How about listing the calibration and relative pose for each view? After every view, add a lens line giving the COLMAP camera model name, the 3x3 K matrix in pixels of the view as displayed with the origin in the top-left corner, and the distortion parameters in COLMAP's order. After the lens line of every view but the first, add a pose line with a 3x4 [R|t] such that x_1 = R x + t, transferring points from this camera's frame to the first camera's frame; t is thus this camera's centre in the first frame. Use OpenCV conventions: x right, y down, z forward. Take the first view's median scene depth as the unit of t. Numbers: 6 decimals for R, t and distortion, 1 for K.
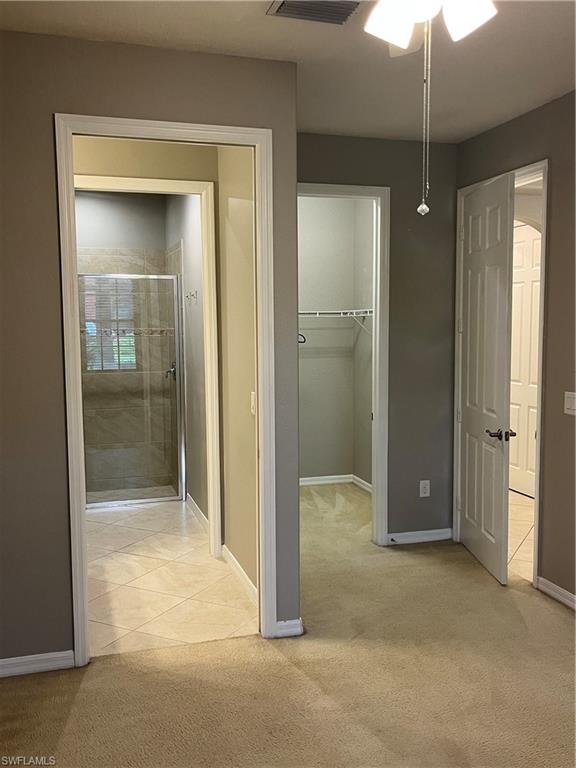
lens RADIAL K [[713.8, 0, 287.1], [0, 713.8, 396.4], [0, 0, 1]] dist [0.052582, -0.000872]
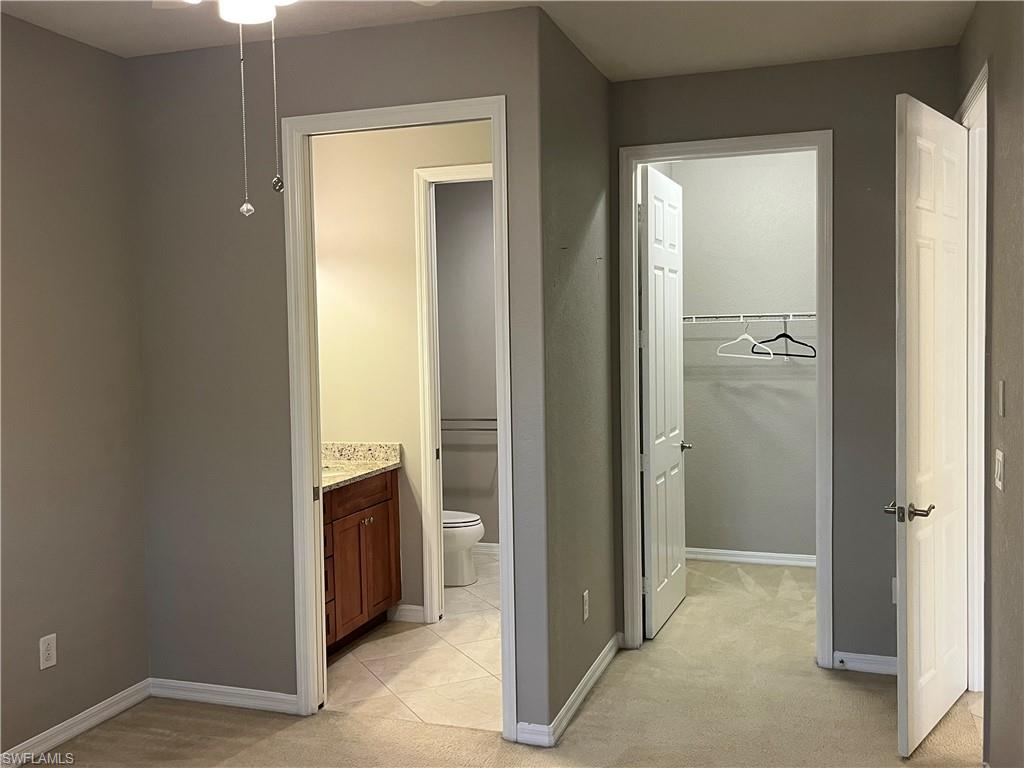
lens RADIAL K [[951.7, 0, 512.0], [0, 951.7, 384.0], [0, 0, 1]] dist [0.052582, -0.000872]
pose [[0.813811, 0.024928, -0.580595, 0.563033], [-0.048584, 0.998500, -0.025228, -0.021425], [0.579096, 0.048739, 0.813801, 0.139501]]
